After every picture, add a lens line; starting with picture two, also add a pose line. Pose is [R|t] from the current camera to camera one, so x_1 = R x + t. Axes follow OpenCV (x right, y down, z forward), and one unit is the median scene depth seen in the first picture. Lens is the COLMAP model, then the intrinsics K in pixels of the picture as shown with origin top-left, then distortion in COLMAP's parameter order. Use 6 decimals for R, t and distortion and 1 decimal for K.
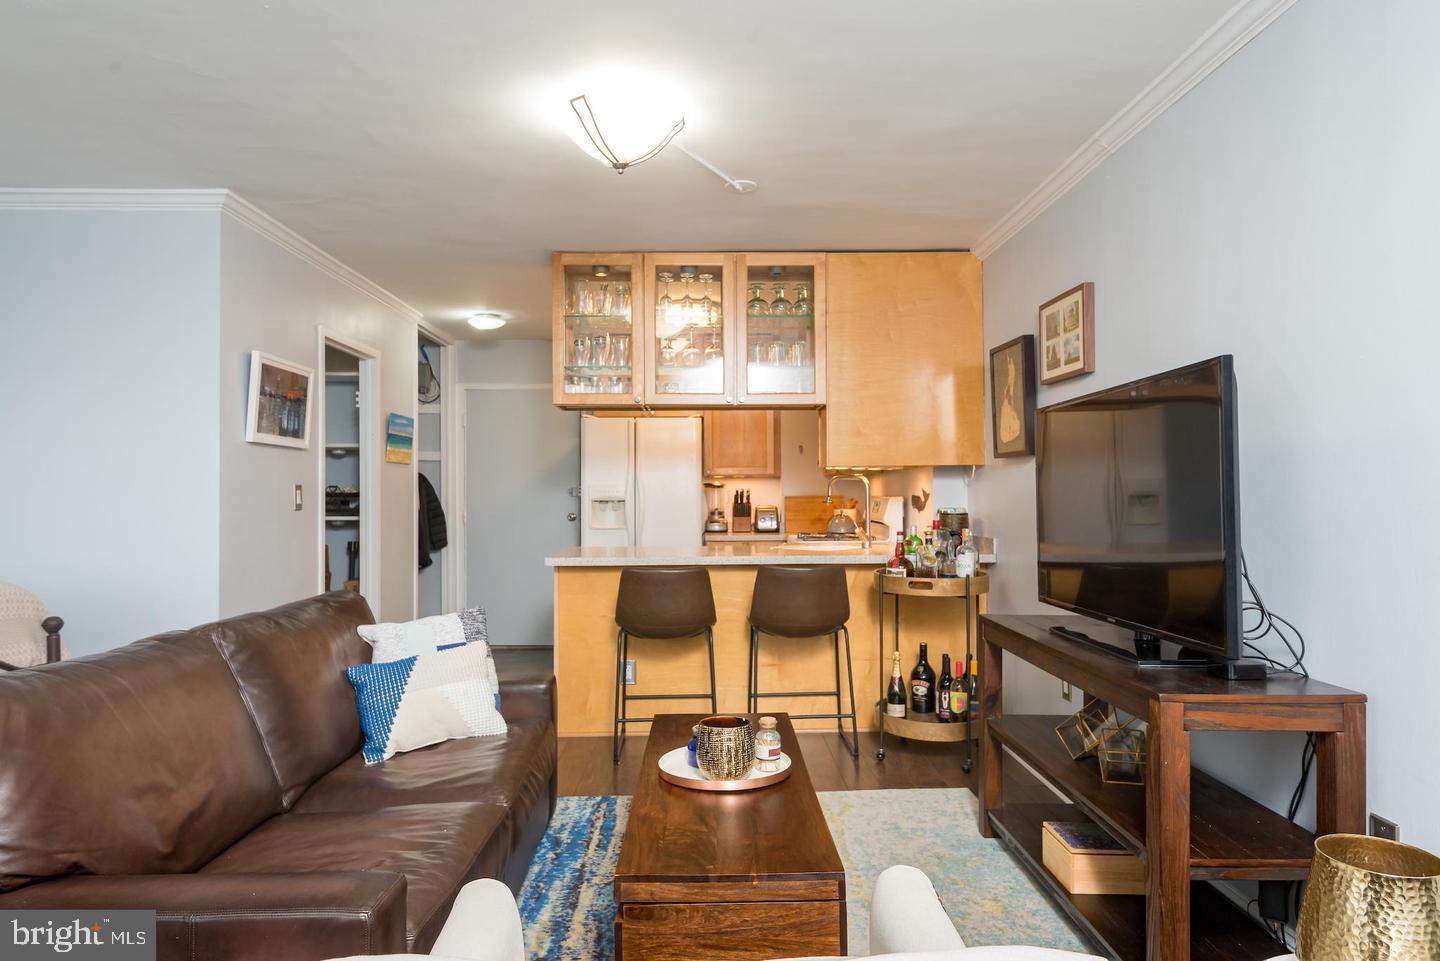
lens RADIAL K [[871.6, 0, 720.0], [0, 871.6, 480.5], [0, 0, 1]] dist [0.000456, -0.000429]
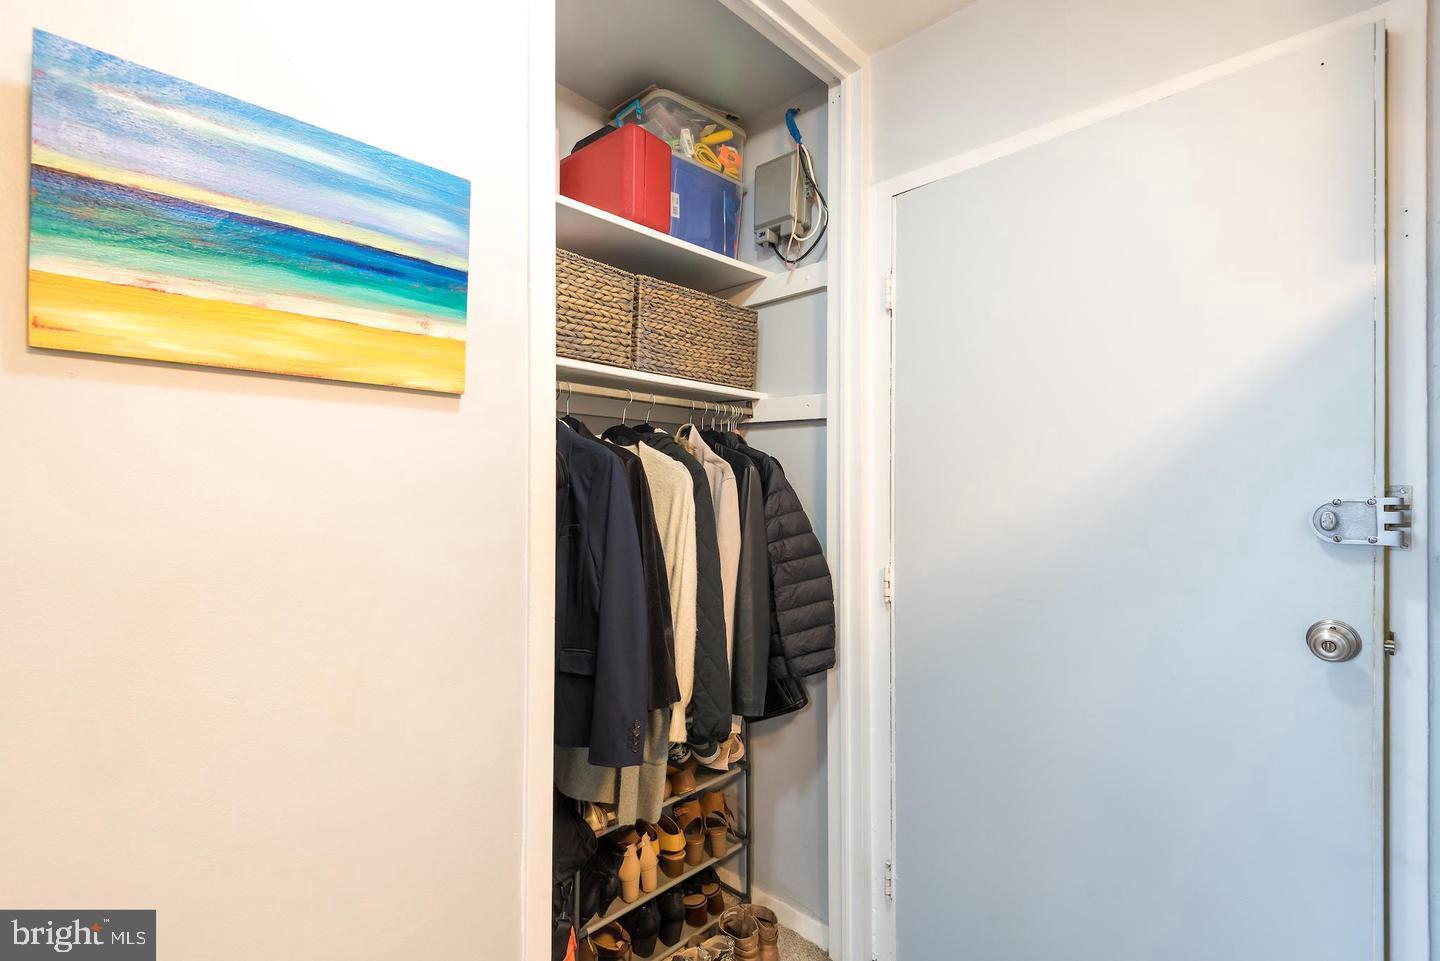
lens RADIAL K [[669.0, 0, 711.6], [0, 669.0, 486.2], [0, 0, 1]] dist [-0.001567, -0.000351]
pose [[0.703737, 0.001250, -0.710459, -0.187374], [0.006418, 0.999946, 0.008117, 0.002686], [0.710431, -0.010272, 0.703691, 0.903288]]
